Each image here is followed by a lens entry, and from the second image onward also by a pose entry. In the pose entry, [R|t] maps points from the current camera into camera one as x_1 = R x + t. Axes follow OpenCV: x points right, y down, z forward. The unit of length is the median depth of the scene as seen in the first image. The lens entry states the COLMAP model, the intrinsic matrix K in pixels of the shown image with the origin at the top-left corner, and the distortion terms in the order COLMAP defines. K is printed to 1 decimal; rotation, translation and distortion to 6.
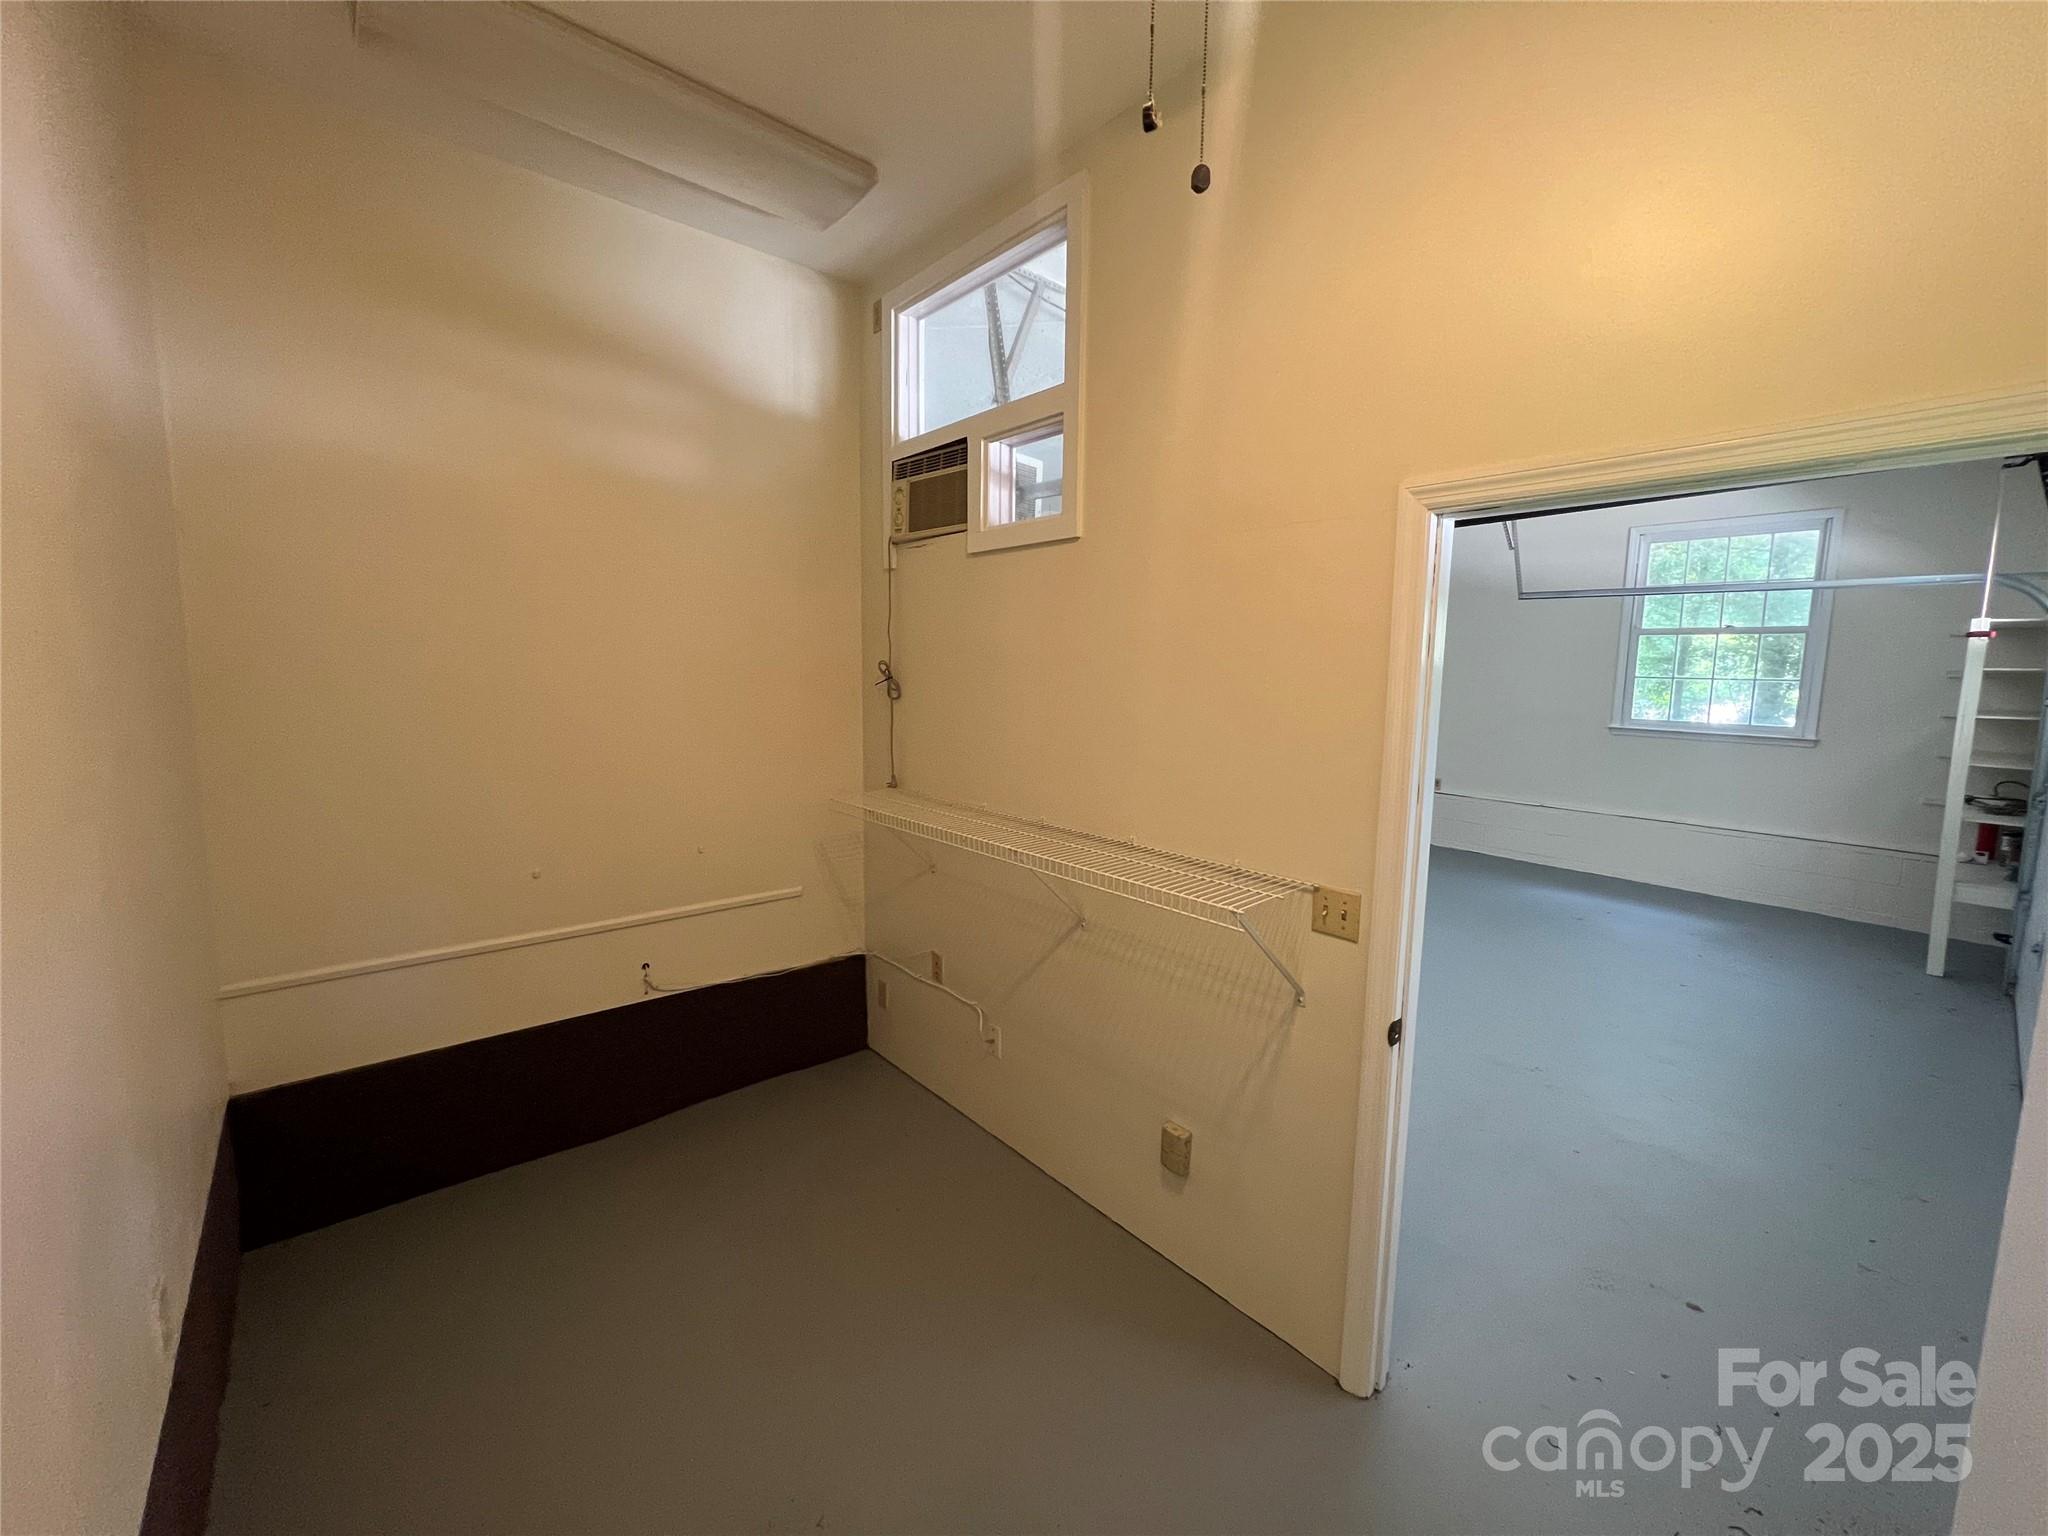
lens RADIAL K [[825.8, 0, 1024.8], [0, 825.8, 763.6], [0, 0, 1]] dist [0.003779, -0.000001]
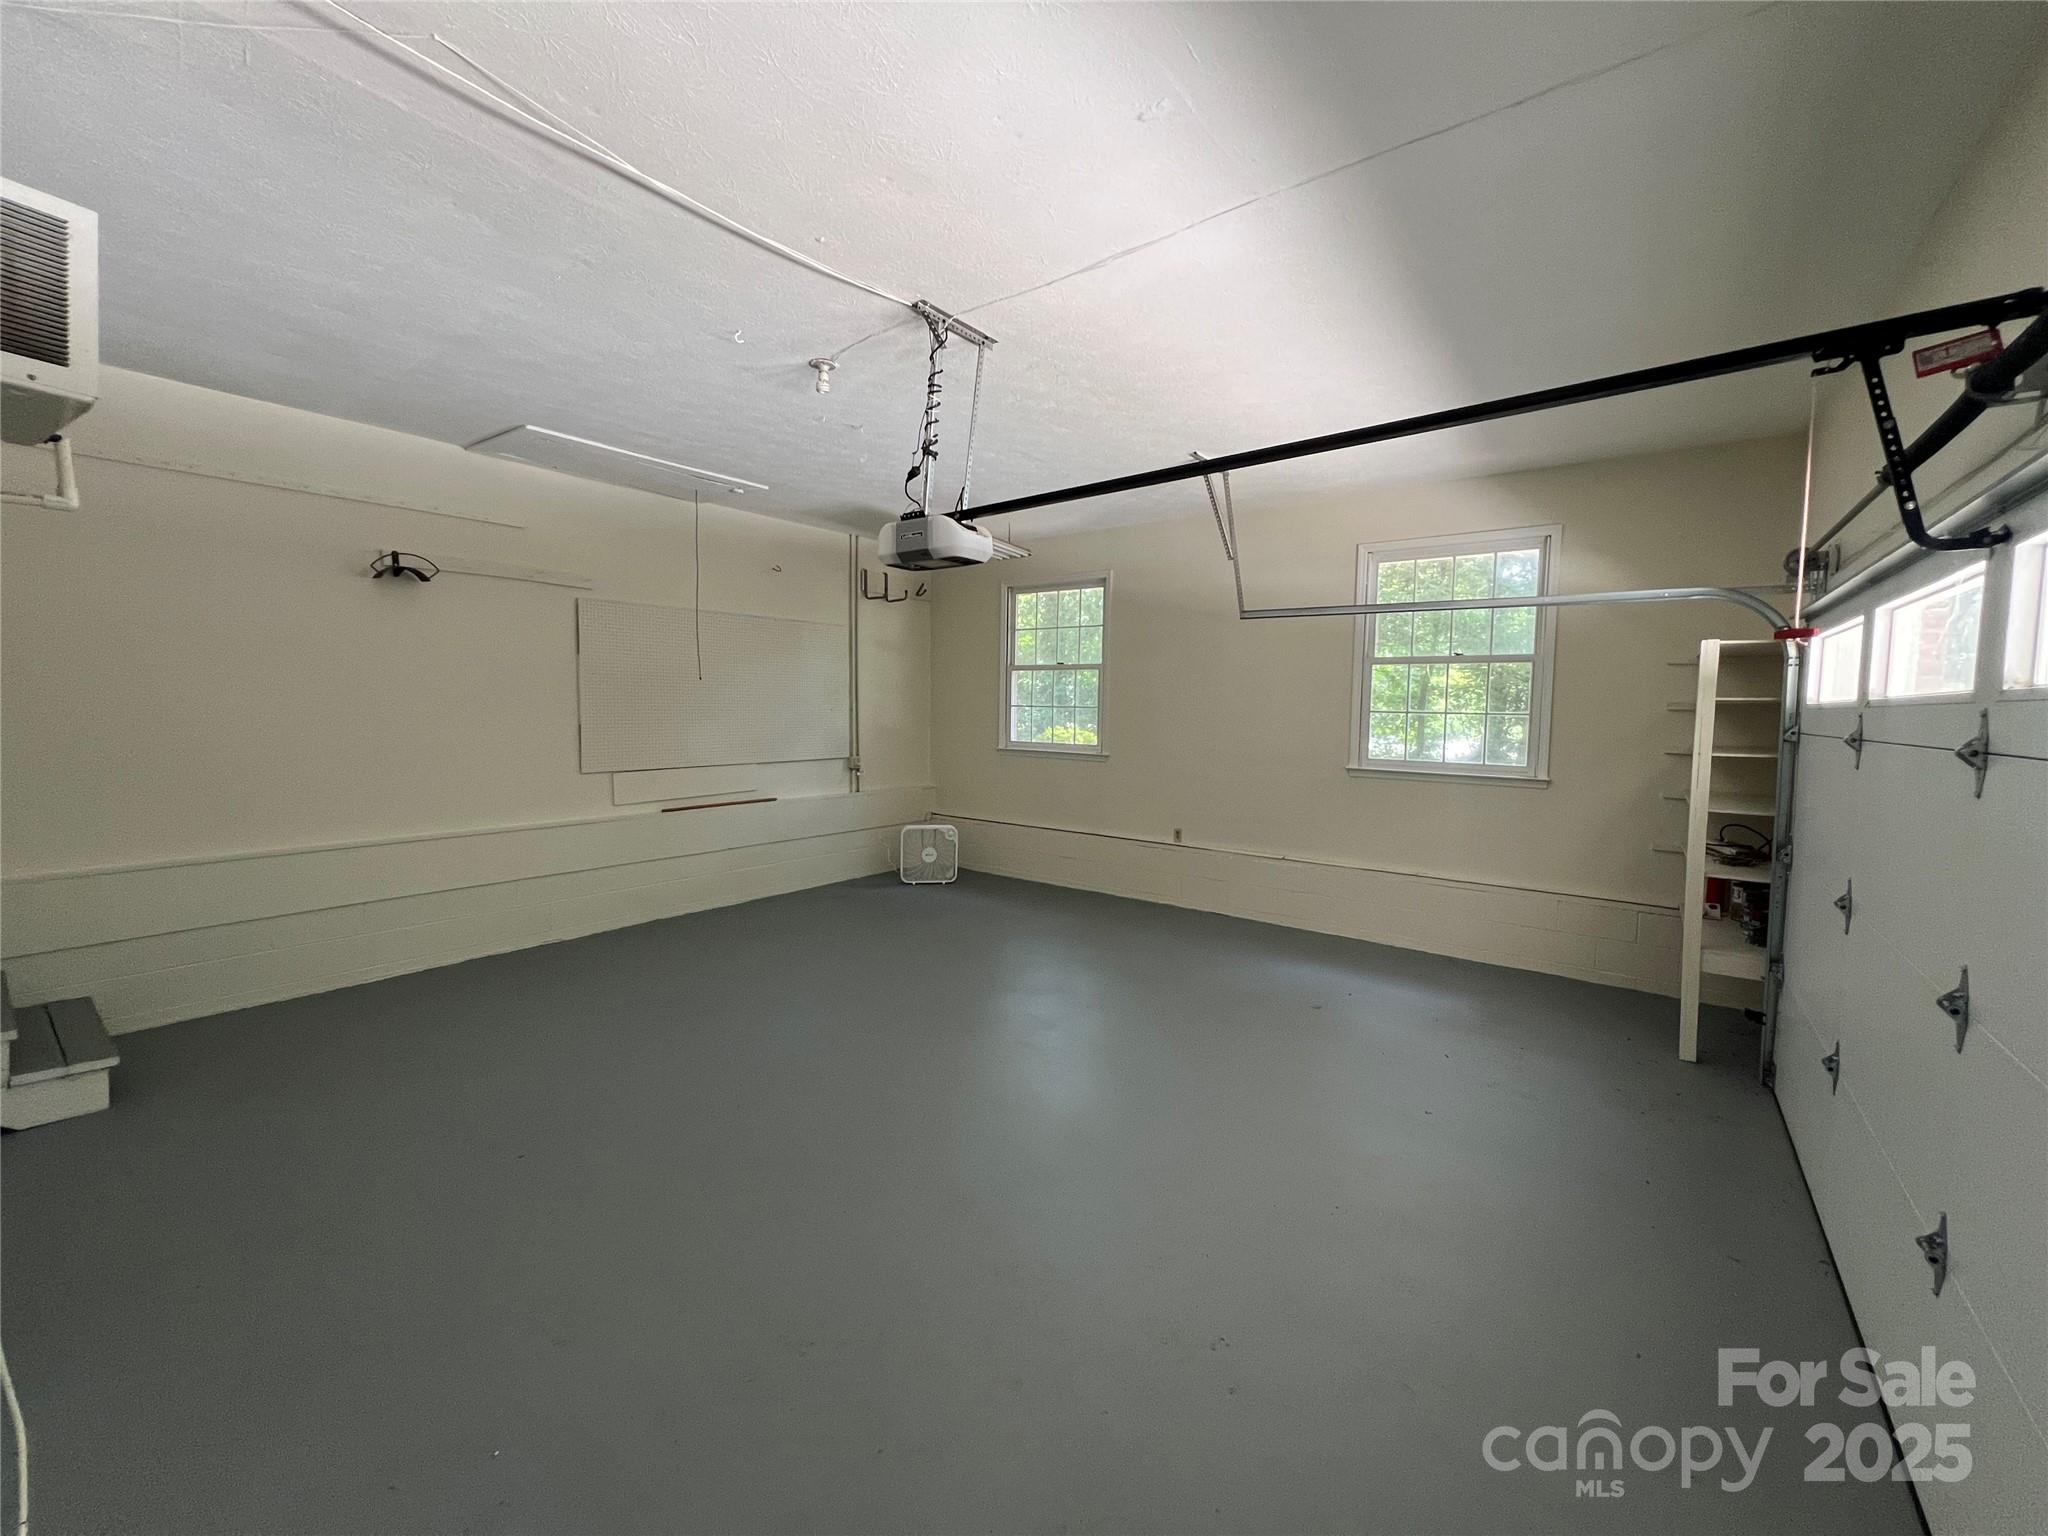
lens RADIAL K [[825.8, 0, 1024.2], [0, 825.8, 763.9], [0, 0, 1]] dist [0.003779, -0.000001]
pose [[0.976670, -0.014719, 0.214242, 0.212856], [0.024872, 0.998688, -0.044769, -0.020407], [-0.213302, 0.049053, 0.975754, 0.250515]]
